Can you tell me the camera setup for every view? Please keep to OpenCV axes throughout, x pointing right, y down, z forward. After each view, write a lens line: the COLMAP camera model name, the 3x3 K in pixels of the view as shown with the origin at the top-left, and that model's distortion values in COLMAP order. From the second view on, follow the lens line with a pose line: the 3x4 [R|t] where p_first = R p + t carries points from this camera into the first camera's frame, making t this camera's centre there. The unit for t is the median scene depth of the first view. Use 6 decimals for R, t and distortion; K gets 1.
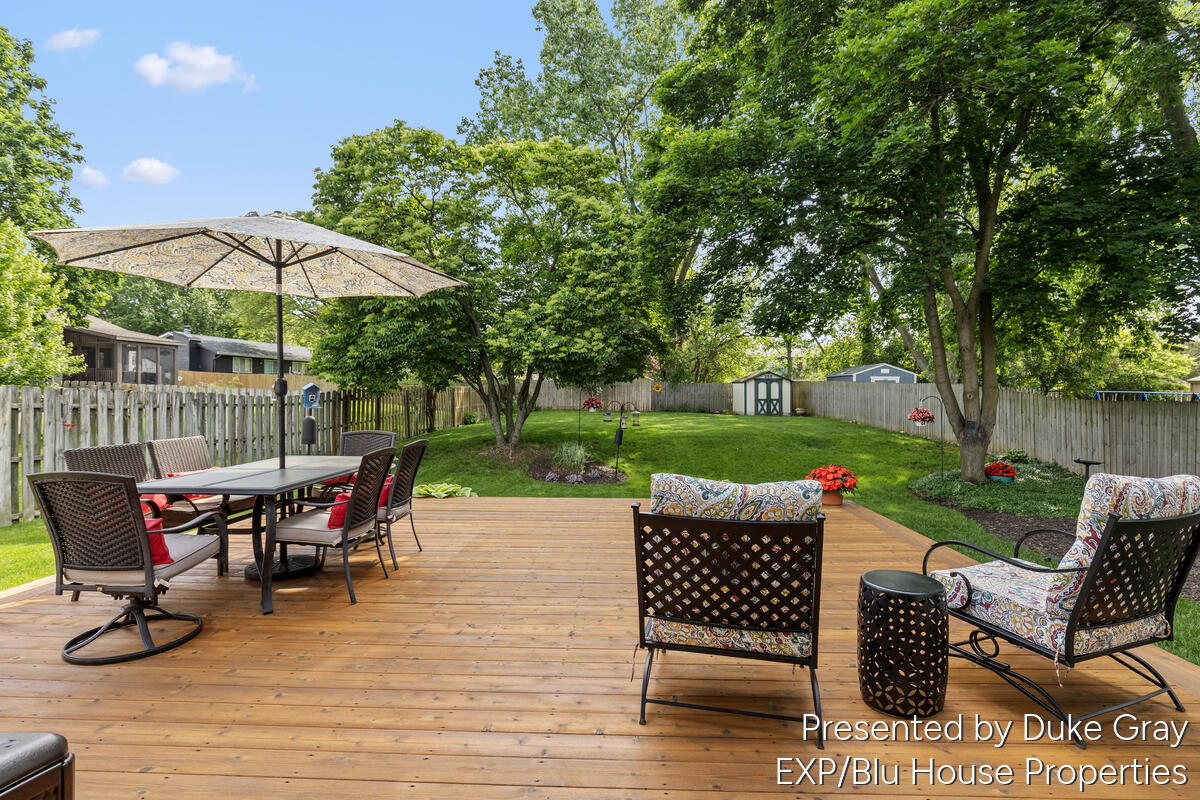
lens RADIAL K [[573.9, 0, 601.2], [0, 573.9, 401.1], [0, 0, 1]] dist [-0.005872, -0.000311]
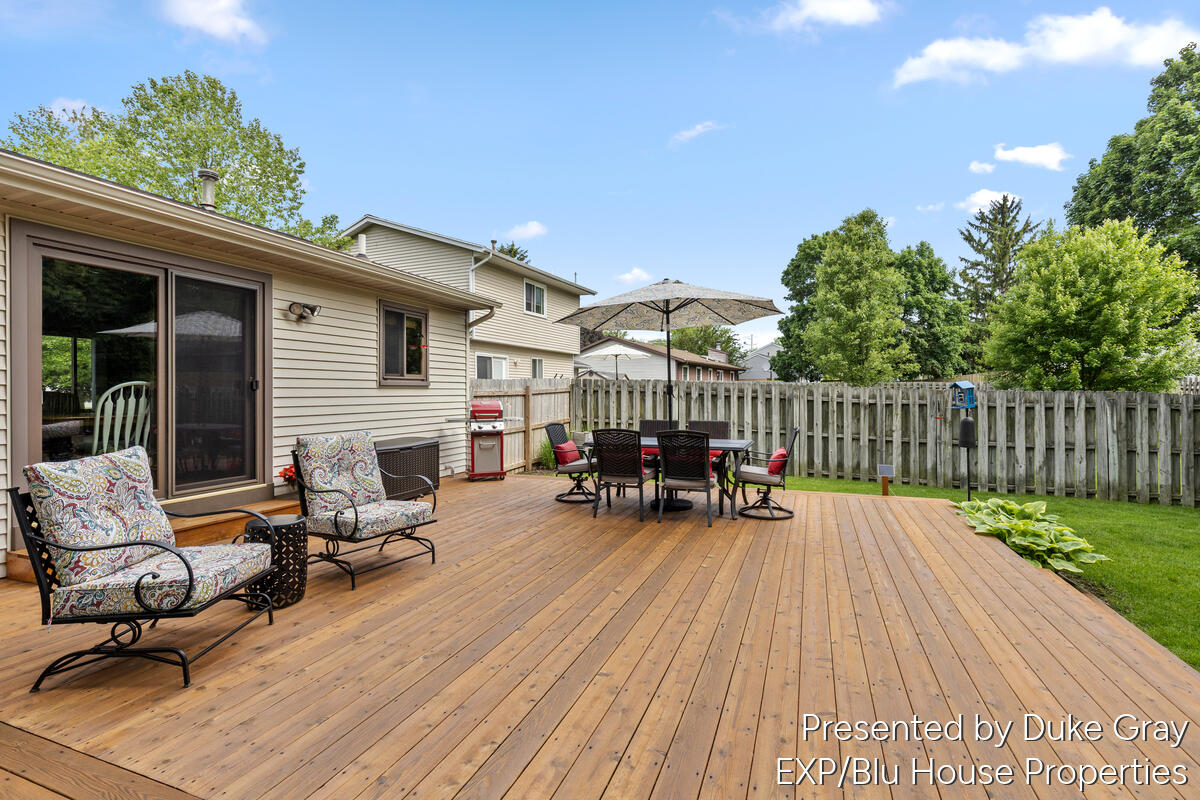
lens RADIAL K [[546.3, 0, 594.4], [0, 546.3, 392.1], [0, 0, 1]] dist [-0.000755, -0.001366]
pose [[-0.334895, -0.003365, -0.942249, 0.504722], [-0.010003, 0.999950, -0.000016, -0.007740], [0.942202, 0.009420, -0.334912, 0.711582]]
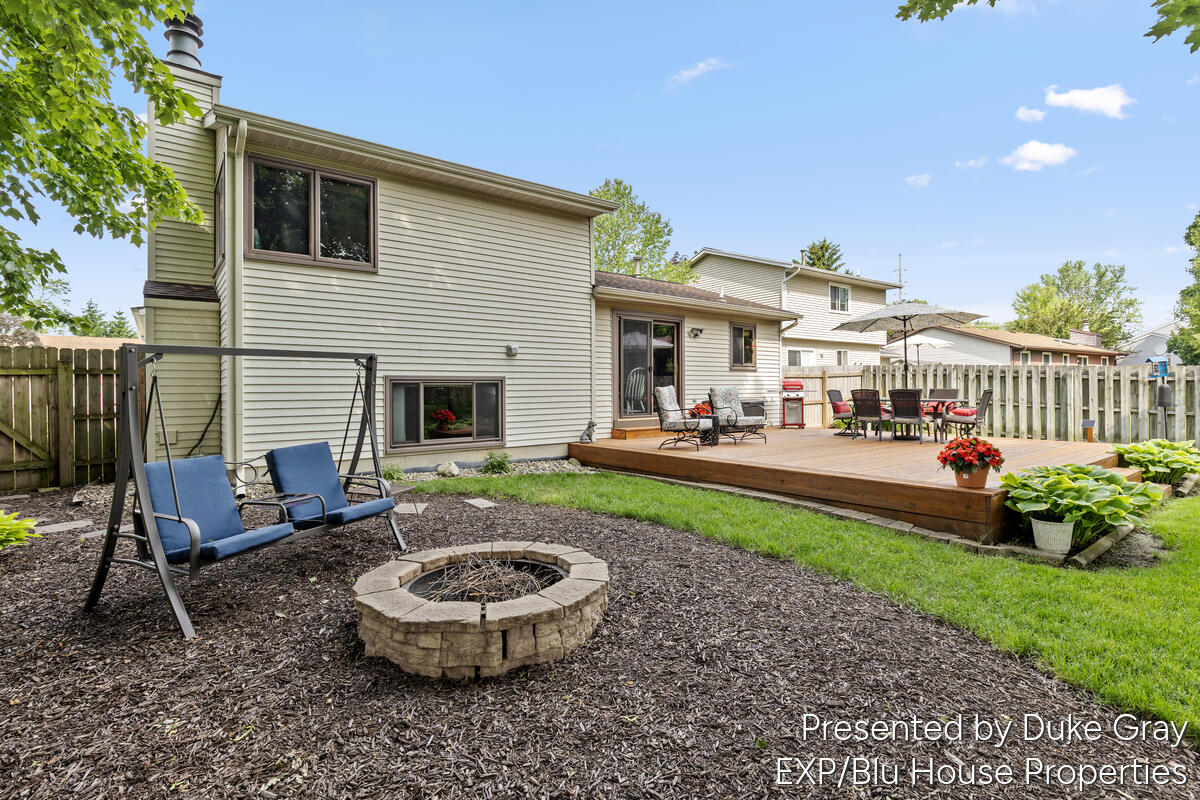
lens RADIAL K [[573.9, 0, 601.3], [0, 573.9, 390.1], [0, 0, 1]] dist [-0.005872, -0.000311]
pose [[-0.765709, 0.001255, -0.643185, 1.191909], [-0.004981, 0.999957, 0.007880, 0.036280], [0.643167, 0.009238, -0.765670, 1.151200]]
